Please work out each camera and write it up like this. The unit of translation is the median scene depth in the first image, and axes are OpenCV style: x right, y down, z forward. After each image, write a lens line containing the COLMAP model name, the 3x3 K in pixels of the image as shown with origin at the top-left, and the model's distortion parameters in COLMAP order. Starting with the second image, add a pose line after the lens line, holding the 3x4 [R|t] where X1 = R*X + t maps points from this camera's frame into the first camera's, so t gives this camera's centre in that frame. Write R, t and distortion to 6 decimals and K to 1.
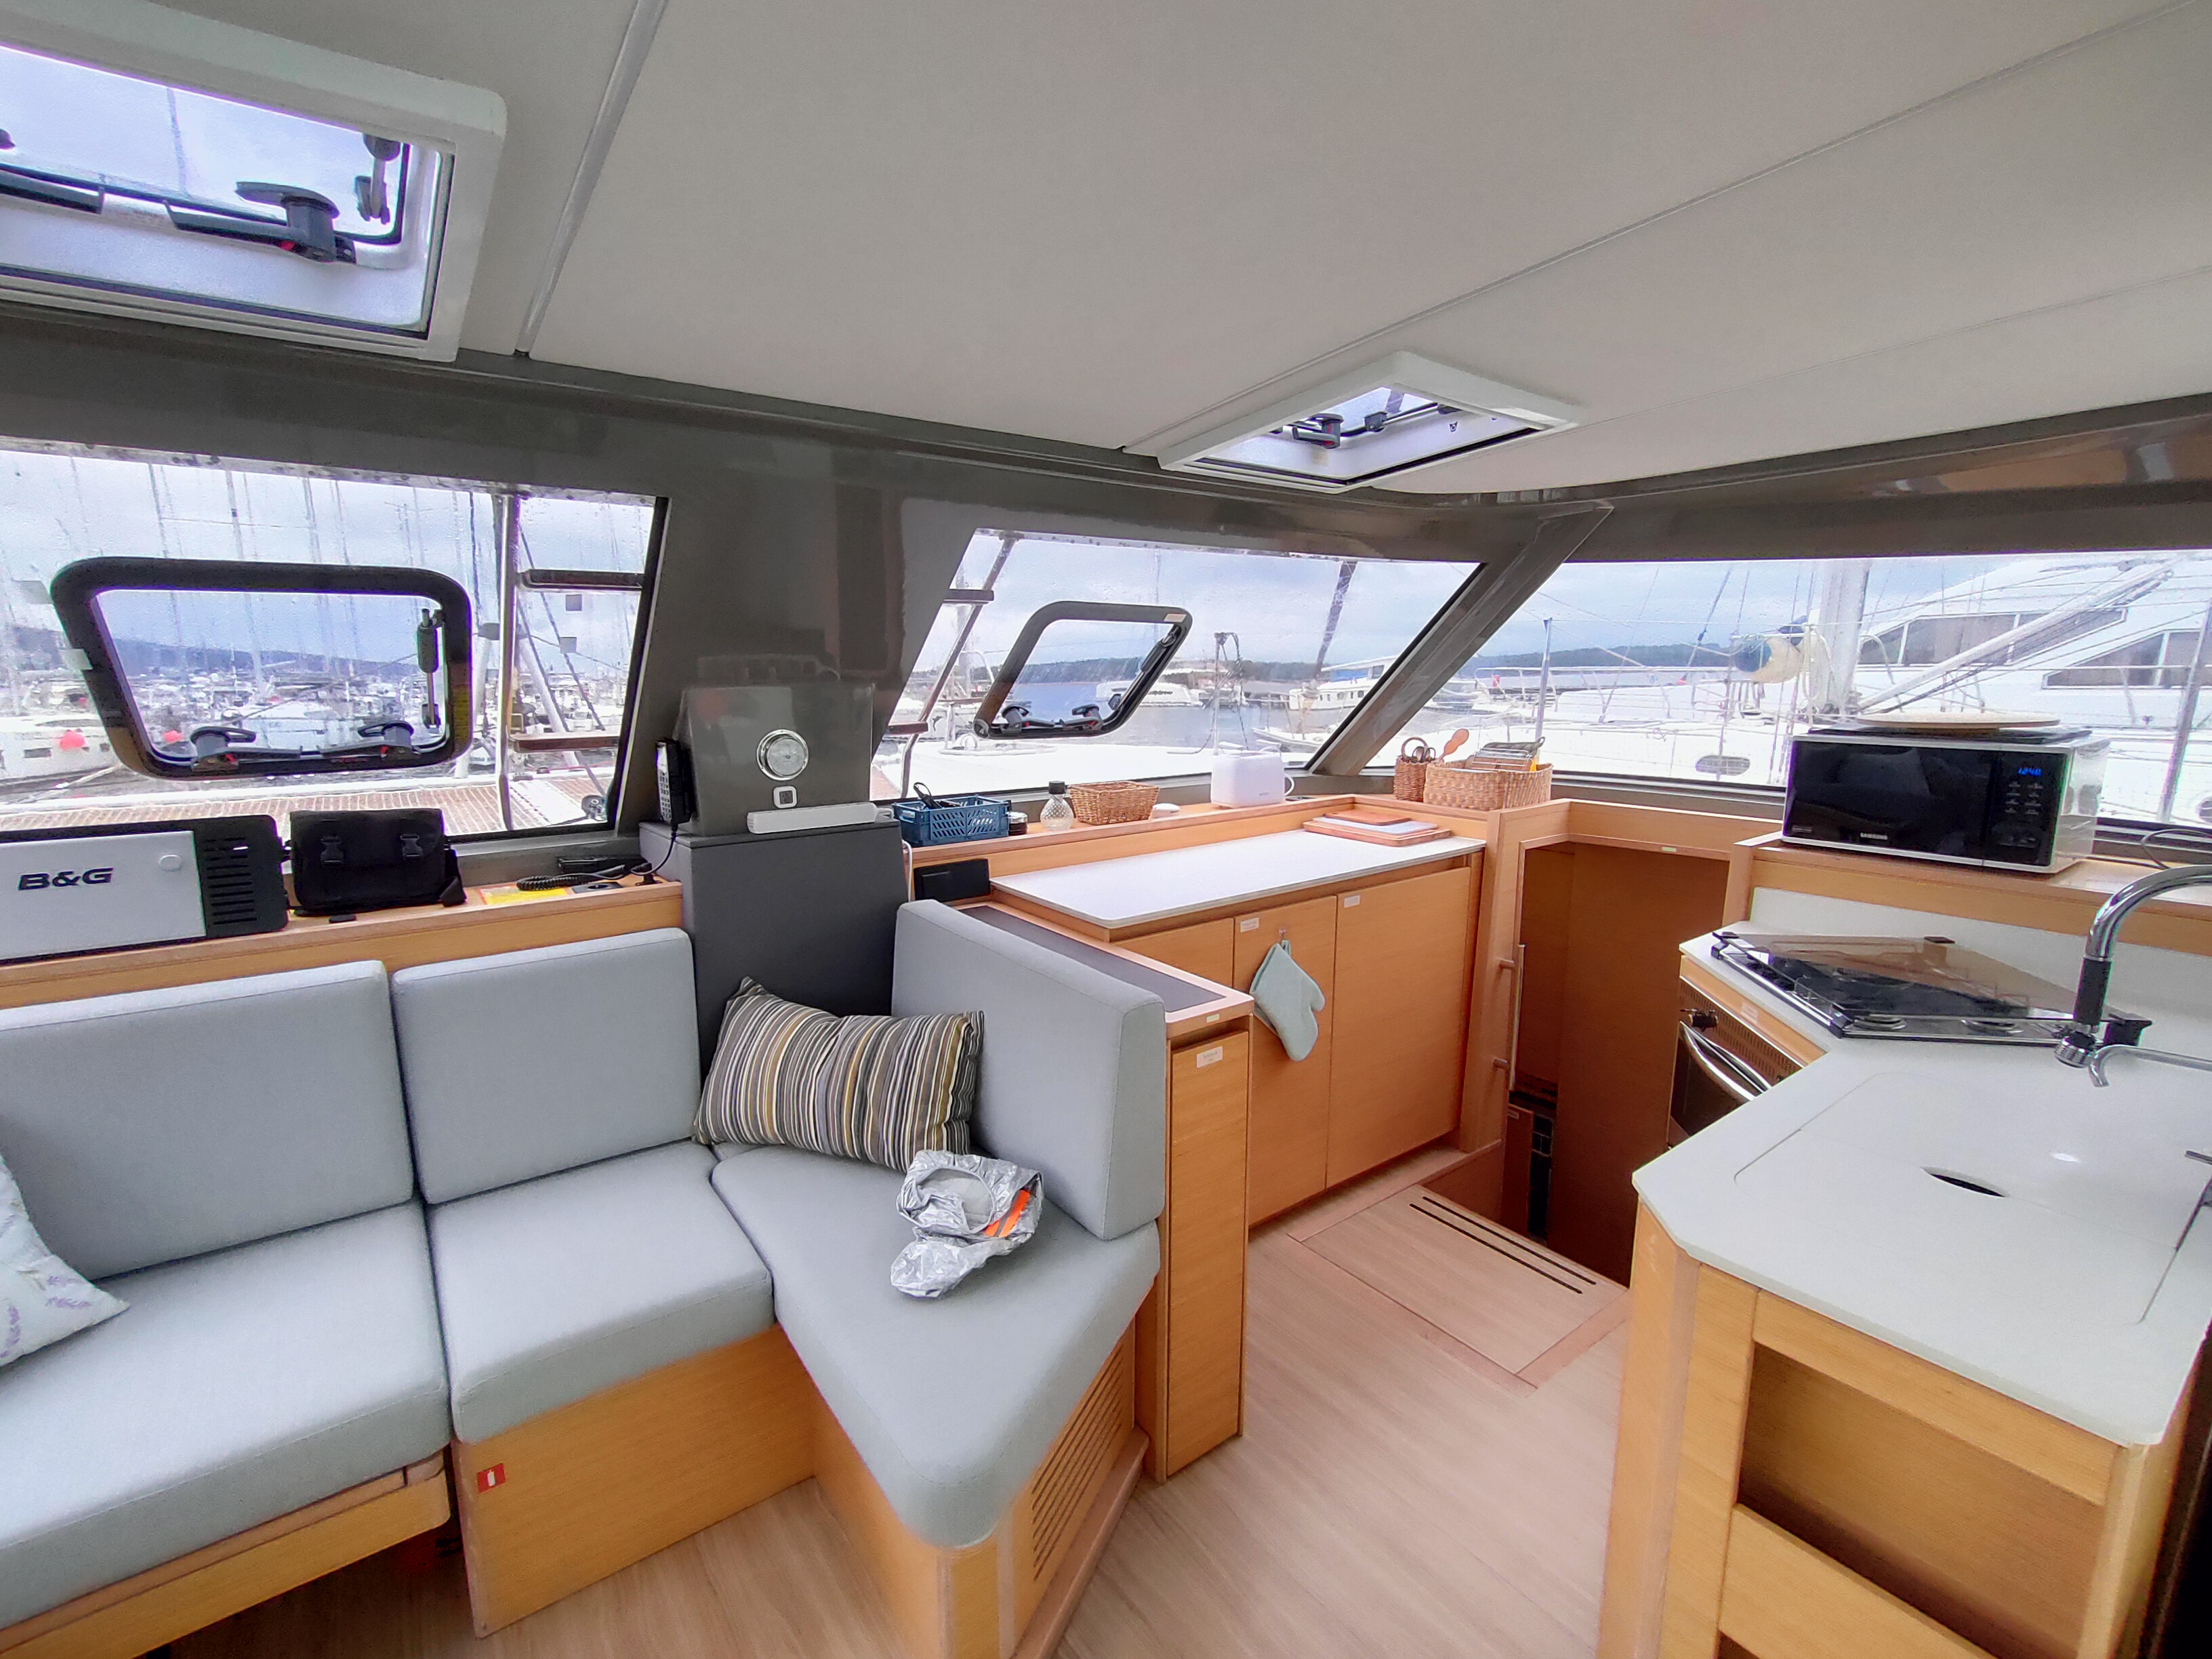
lens RADIAL K [[984.9, 0, 1106.0], [0, 984.9, 829.5], [0, 0, 1]] dist [0.010983, 0.000234]
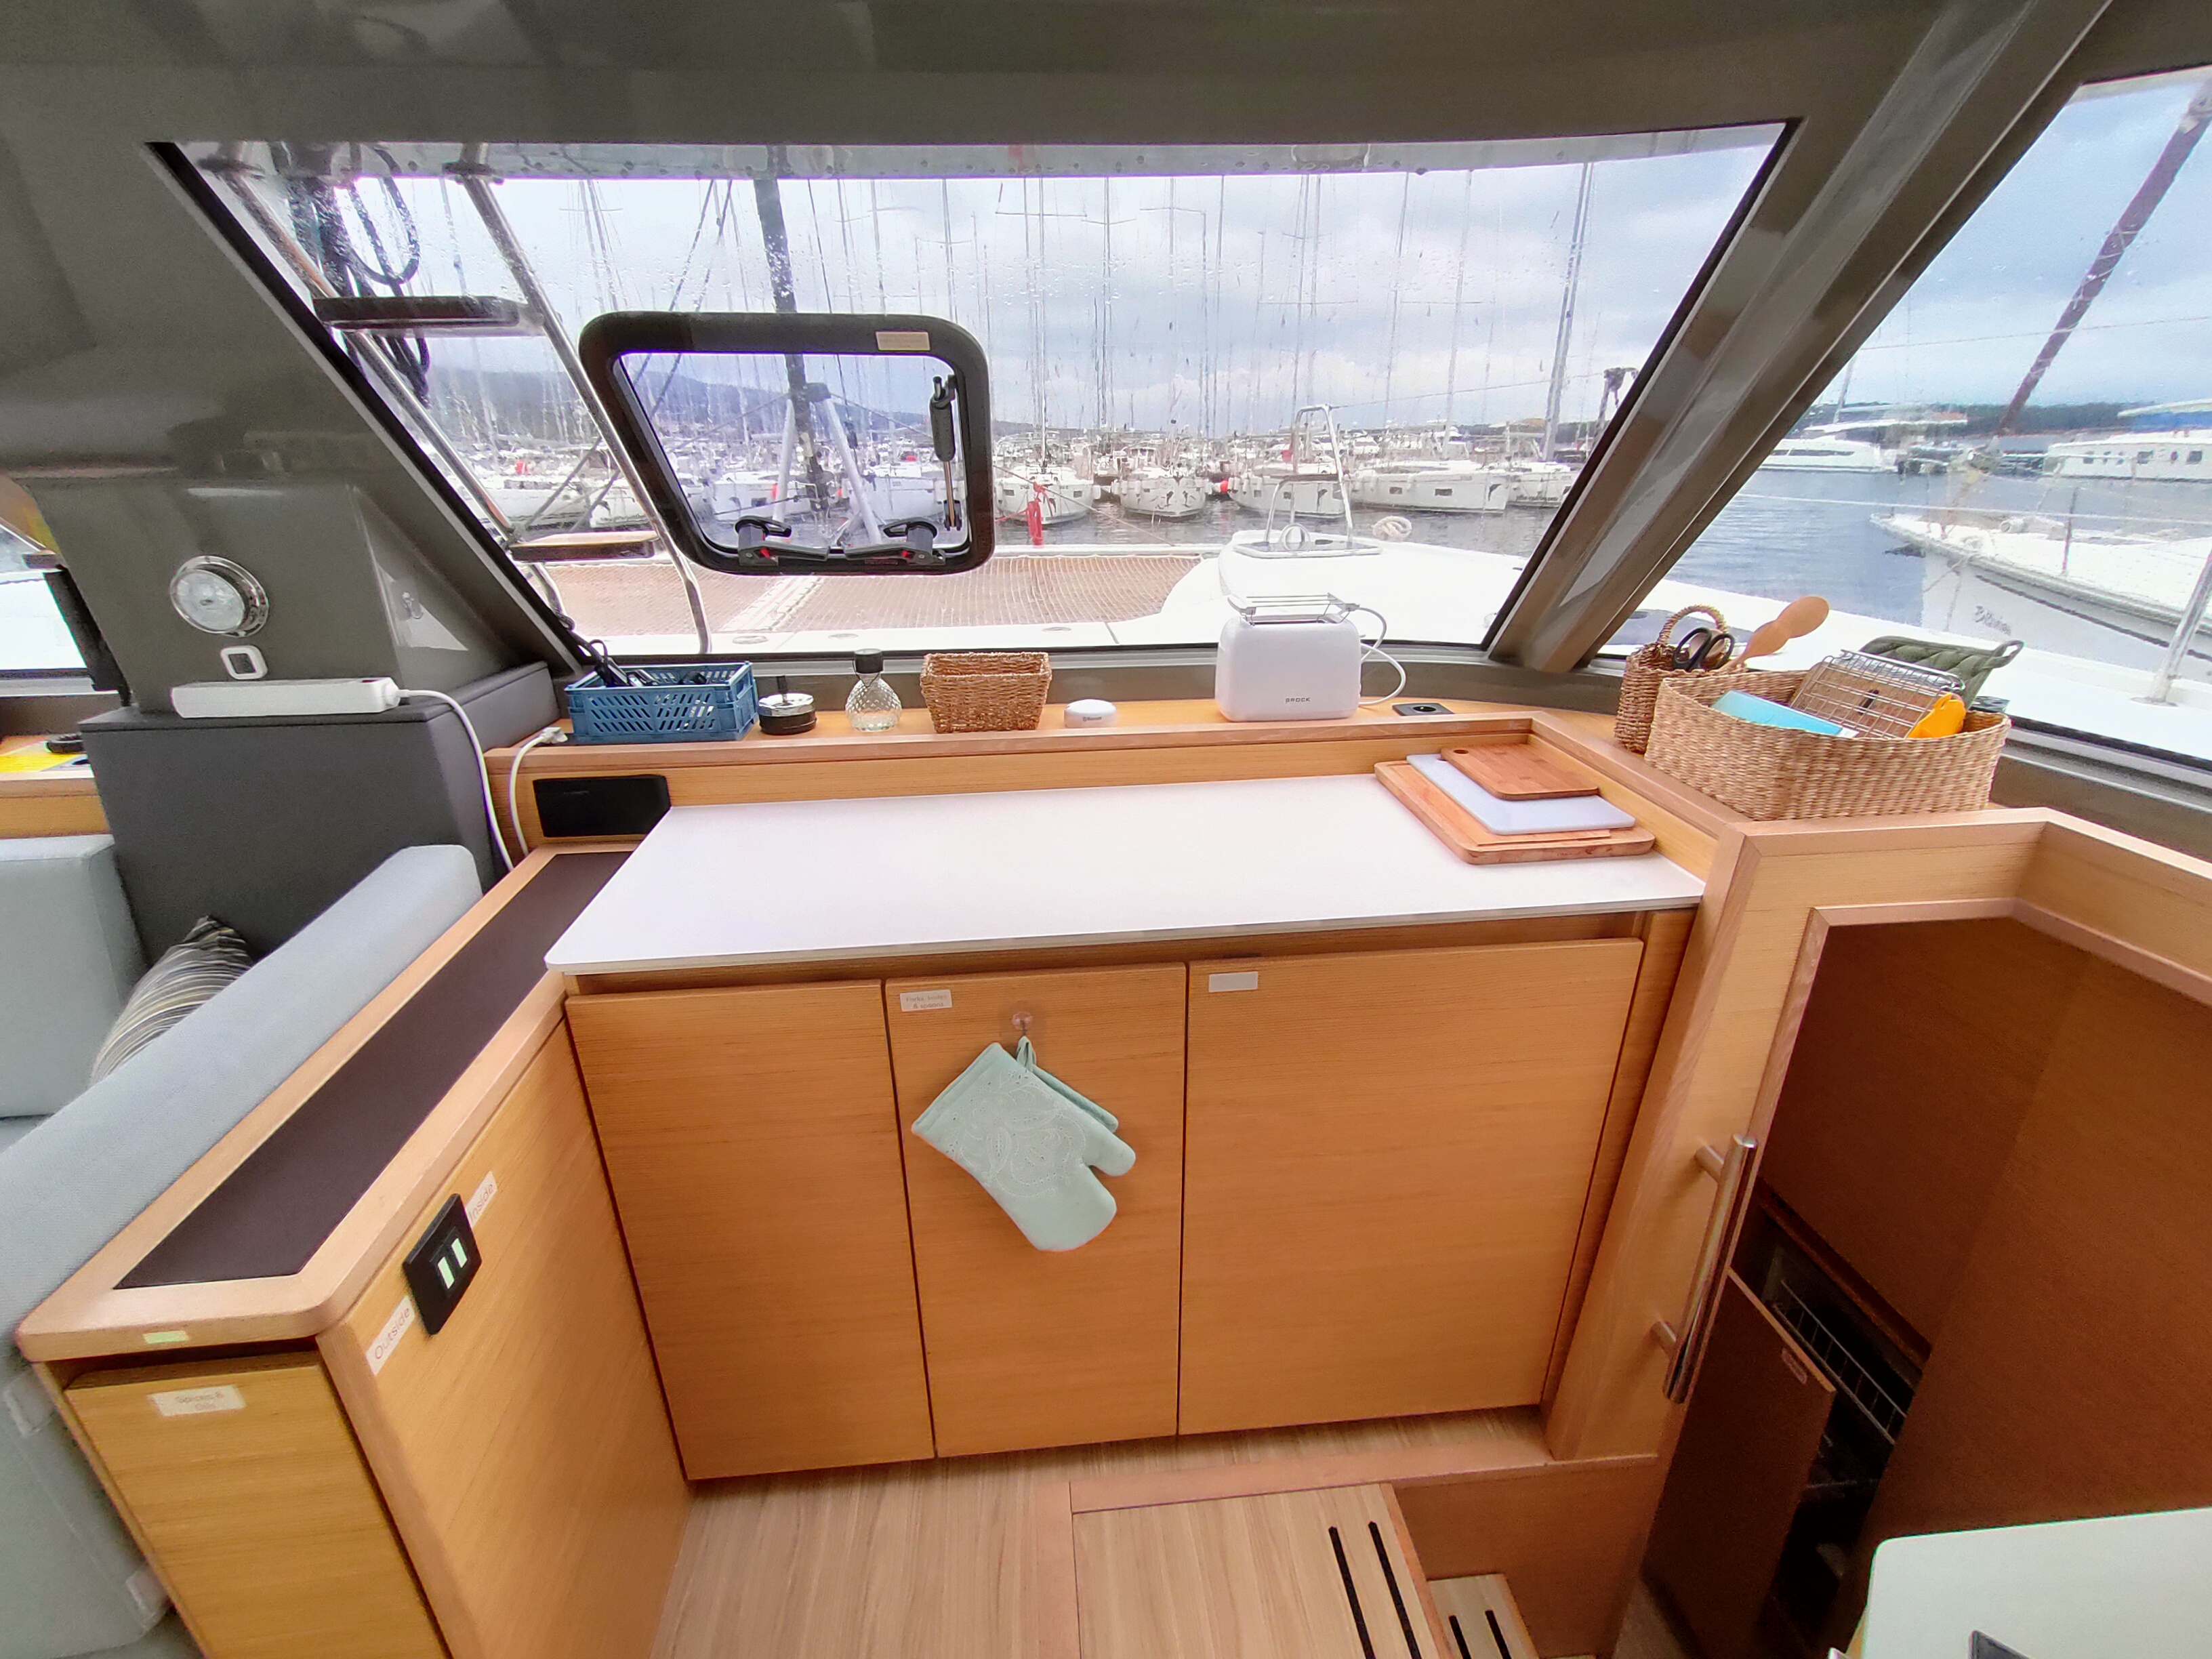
lens RADIAL K [[1054.6, 0, 1100.2], [0, 1054.6, 876.6], [0, 0, 1]] dist [-0.012400, 0.000337]
pose [[0.850831, 0.205971, -0.483386, 0.438039], [-0.078882, 0.959611, 0.270046, -0.107619], [0.519484, -0.191633, 0.832714, 0.576323]]
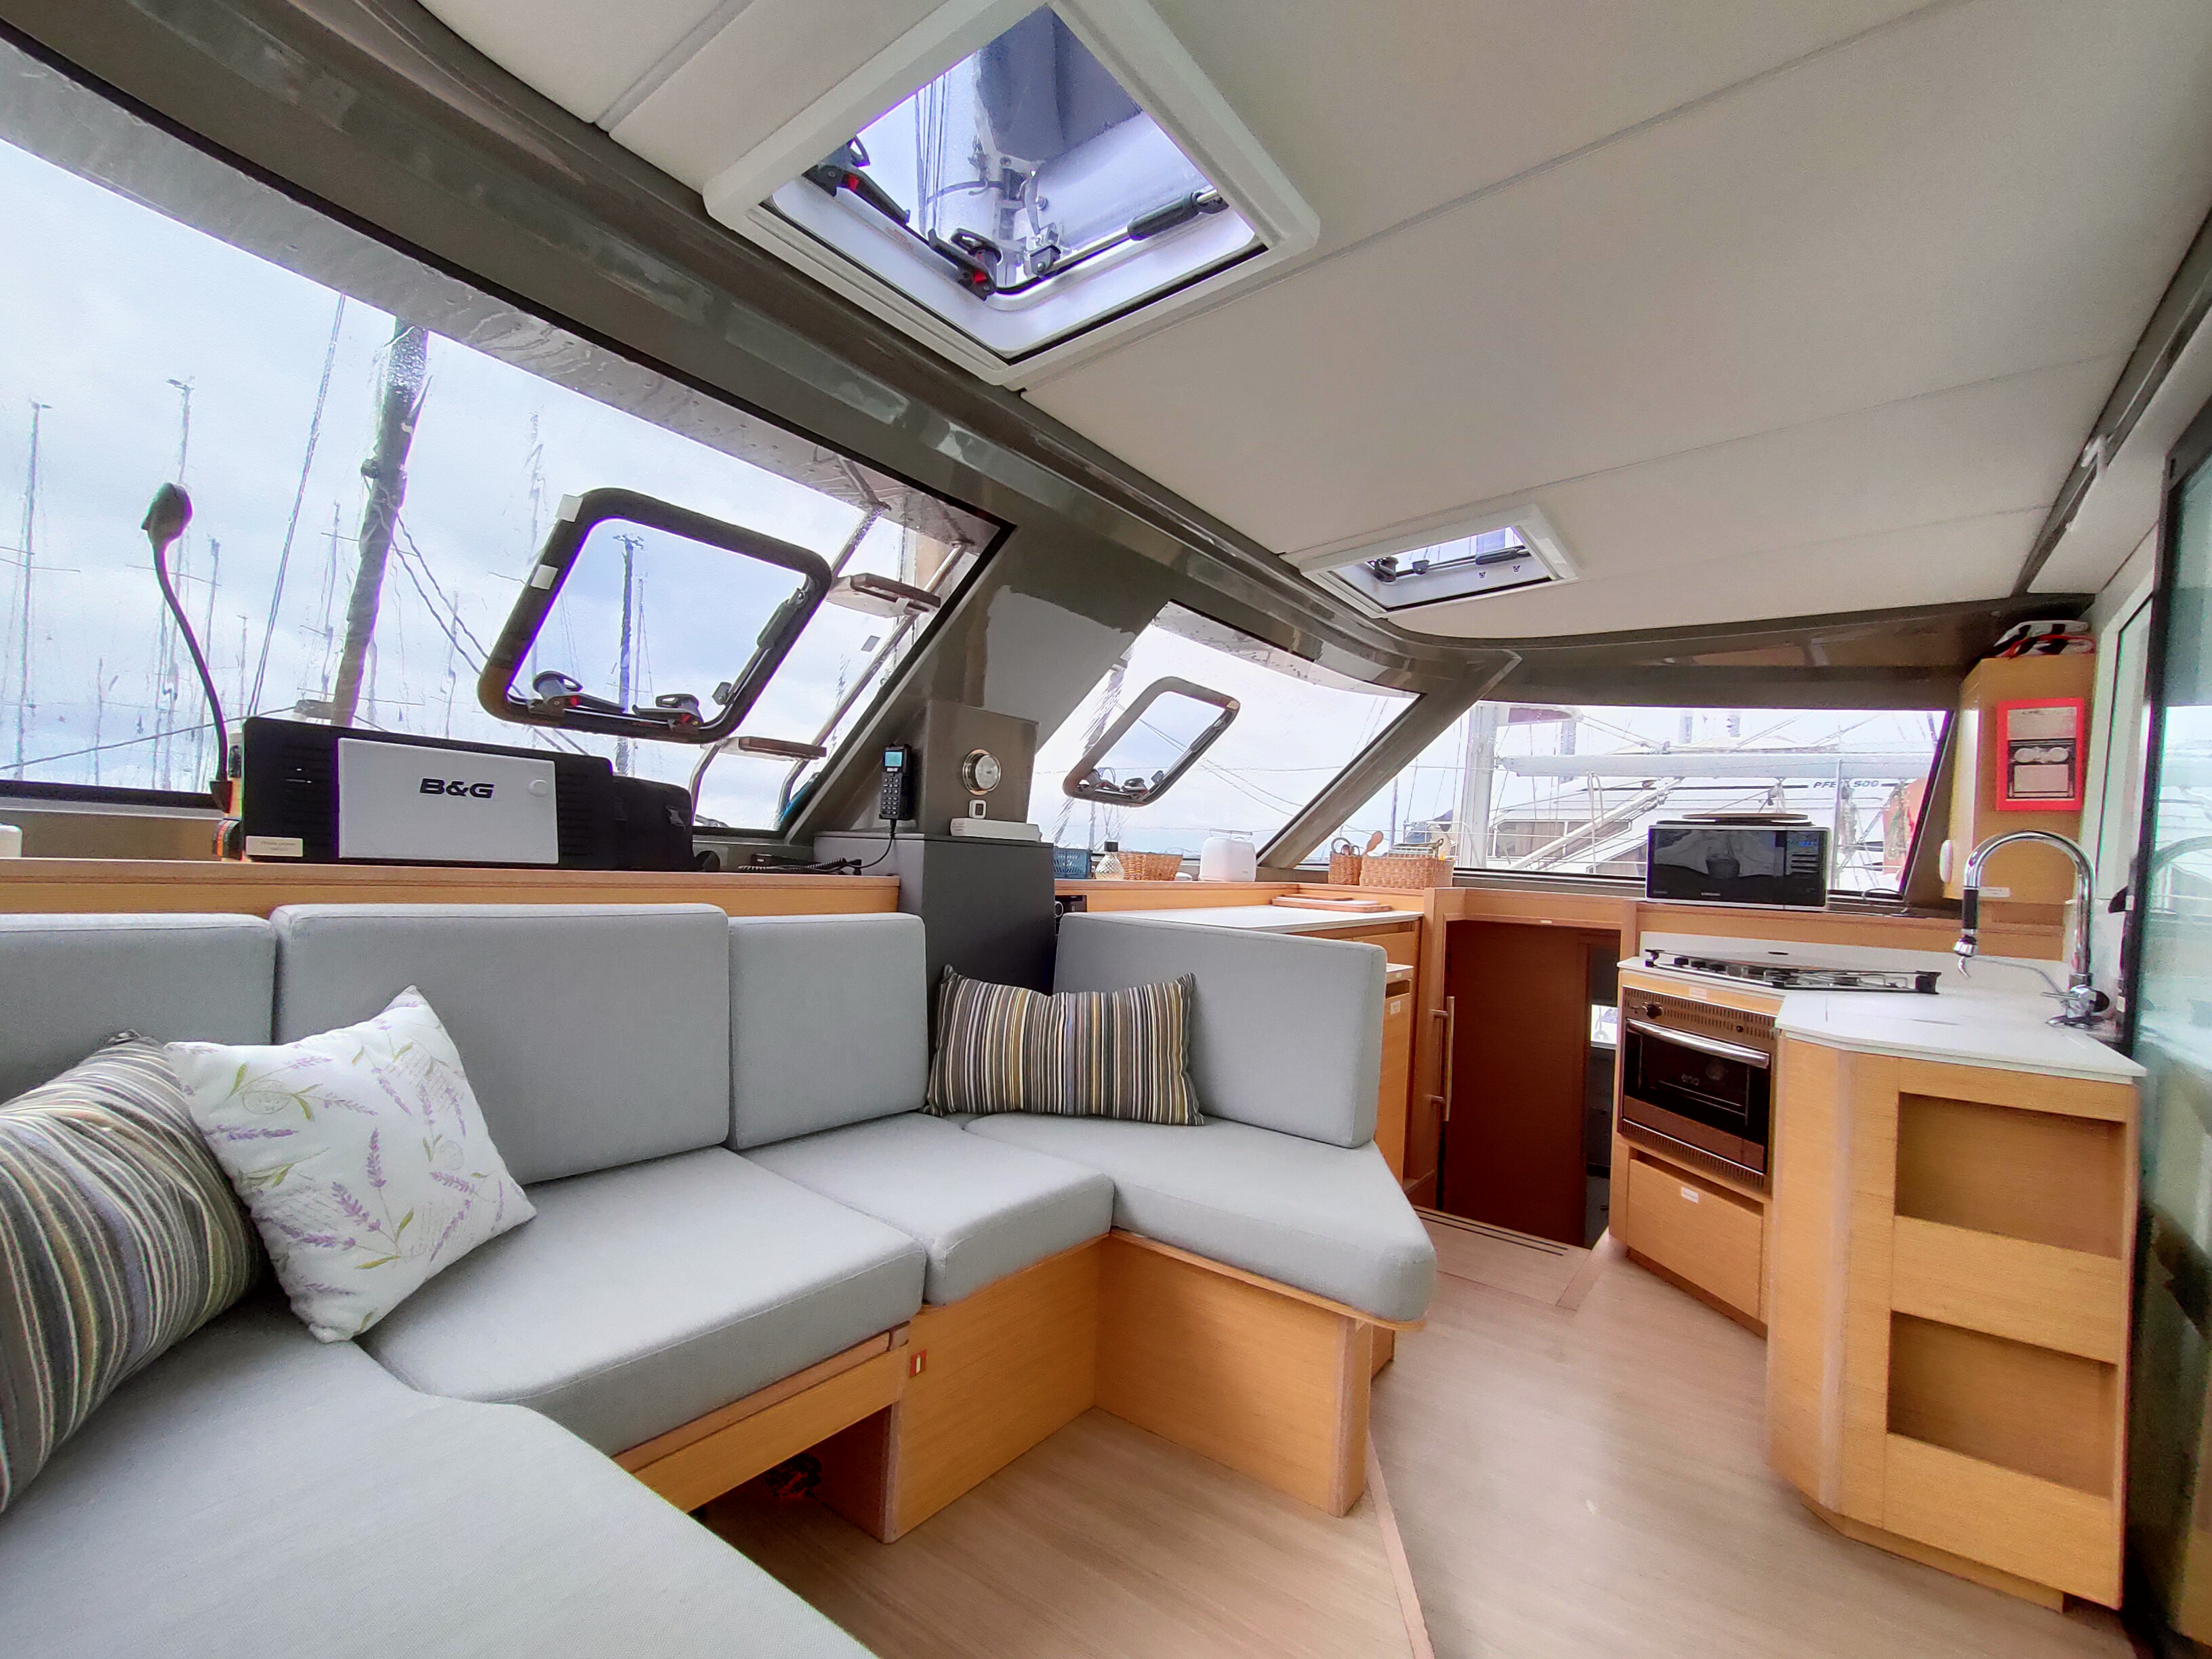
lens RADIAL K [[973.4, 0, 1106.0], [0, 973.4, 829.5], [0, 0, 1]] dist [0.001080, 0.000241]
pose [[0.954562, 0.057666, 0.292378, -0.417648], [-0.002077, 0.982364, -0.186969, 0.161009], [-0.298004, 0.177867, 0.937847, -0.061906]]
